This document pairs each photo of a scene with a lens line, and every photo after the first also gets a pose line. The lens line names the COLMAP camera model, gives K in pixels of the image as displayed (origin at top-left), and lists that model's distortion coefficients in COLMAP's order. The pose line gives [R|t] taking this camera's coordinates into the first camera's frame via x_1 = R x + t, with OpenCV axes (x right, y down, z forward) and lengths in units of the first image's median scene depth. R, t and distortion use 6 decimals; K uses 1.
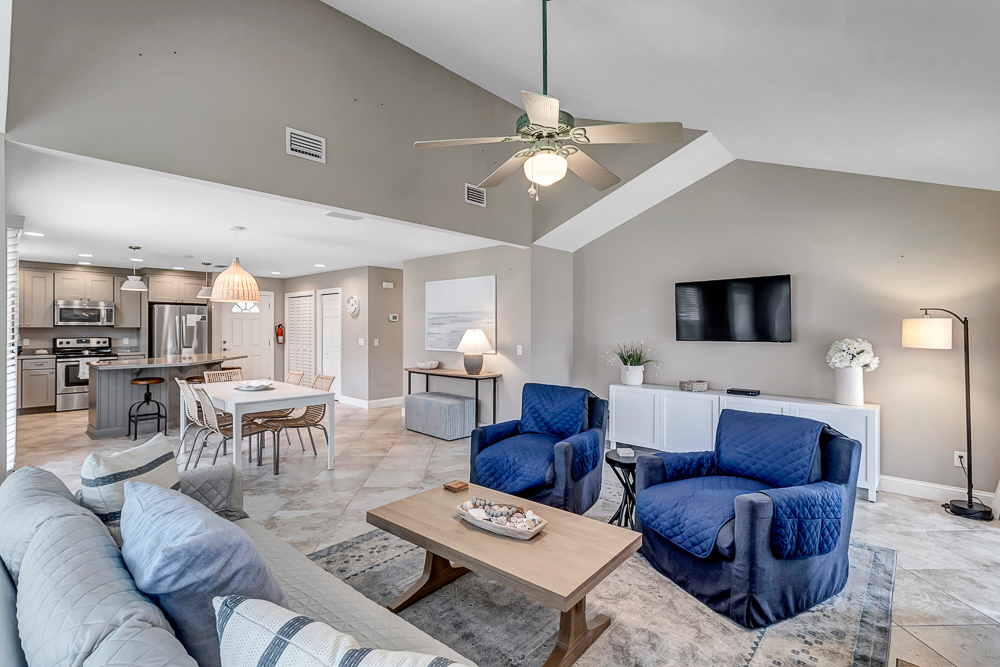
lens RADIAL K [[465.9, 0, 504.3], [0, 465.9, 327.2], [0, 0, 1]] dist [0.003533, 0.000478]
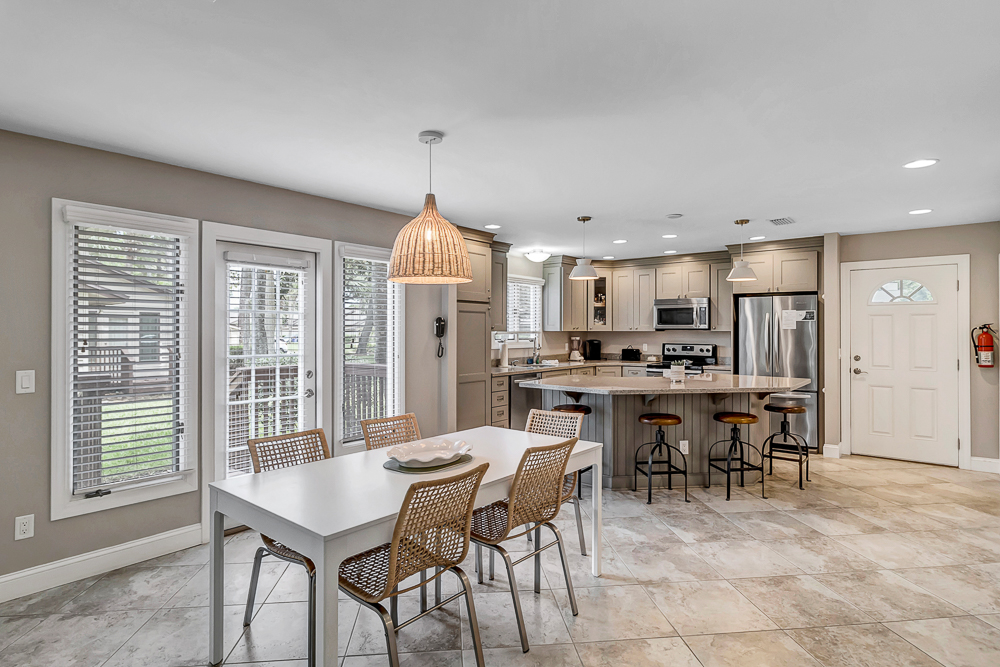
lens RADIAL K [[525.7, 0, 510.0], [0, 525.7, 329.0], [0, 0, 1]] dist [-0.008299, 0.001188]
pose [[0.067909, -0.002520, -0.997688, -0.008694], [0.001654, 0.999996, -0.002414, -0.002109], [0.997690, -0.001486, 0.067913, 0.631200]]
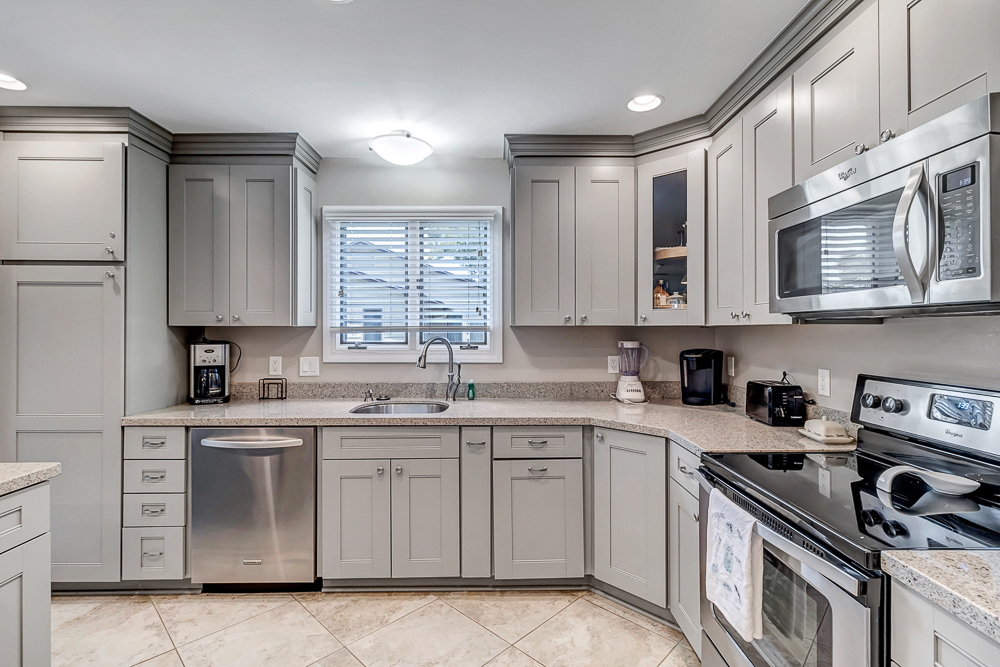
lens RADIAL K [[465.9, 0, 496.0], [0, 465.9, 328.3], [0, 0, 1]] dist [0.003533, 0.000478]
pose [[-0.739586, 0.001512, -0.673061, -0.679743], [0.004512, 0.999986, -0.002711, 0.001835], [0.673047, -0.005042, -0.739582, 1.014785]]
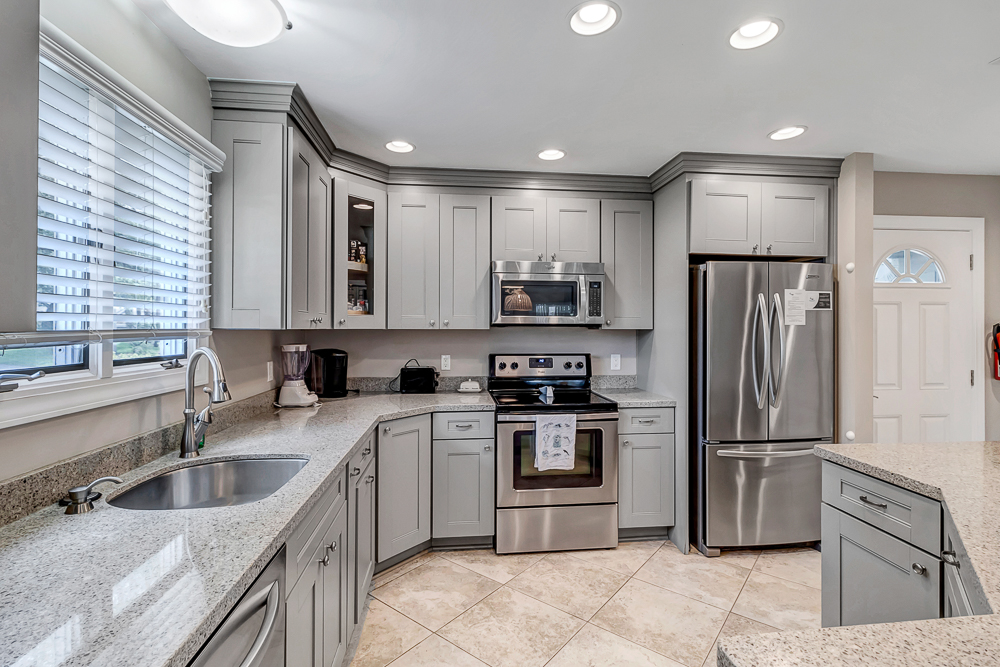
lens RADIAL K [[465.9, 0, 502.6], [0, 465.9, 330.7], [0, 0, 1]] dist [0.003533, 0.000478]
pose [[0.743829, 0.004861, -0.668353, -0.650440], [0.000911, 0.999965, 0.008287, -0.001855], [0.668370, -0.006773, 0.743798, 0.670208]]
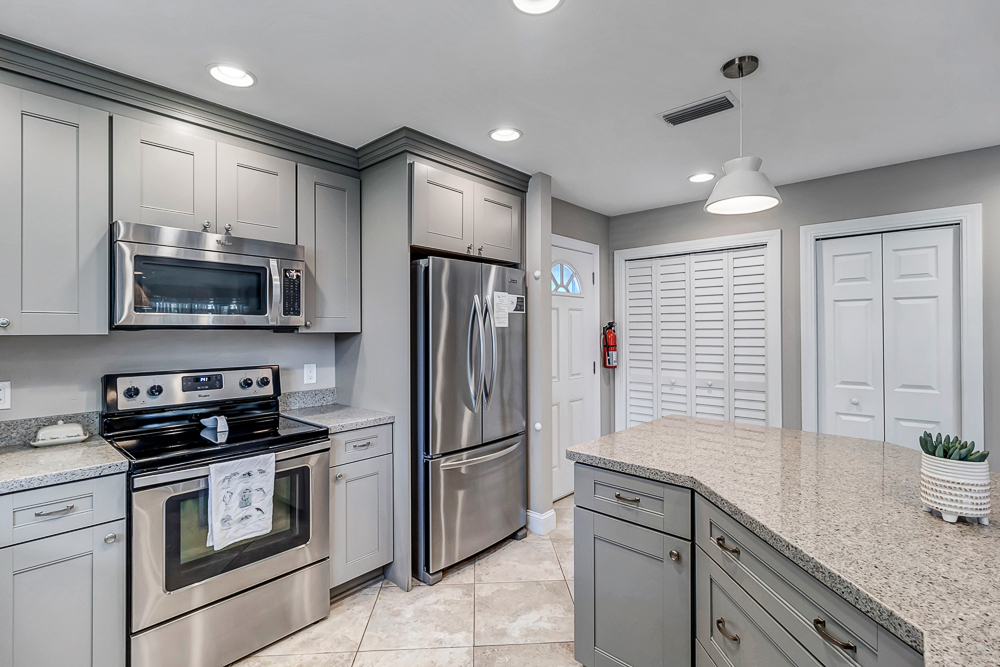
lens RADIAL K [[465.9, 0, 499.3], [0, 465.9, 329.1], [0, 0, 1]] dist [0.003533, 0.000478]
pose [[0.999981, -0.004576, -0.004216, -0.720861], [0.004583, 0.999988, 0.001565, -0.001976], [0.004209, -0.001584, 0.999990, 0.718388]]
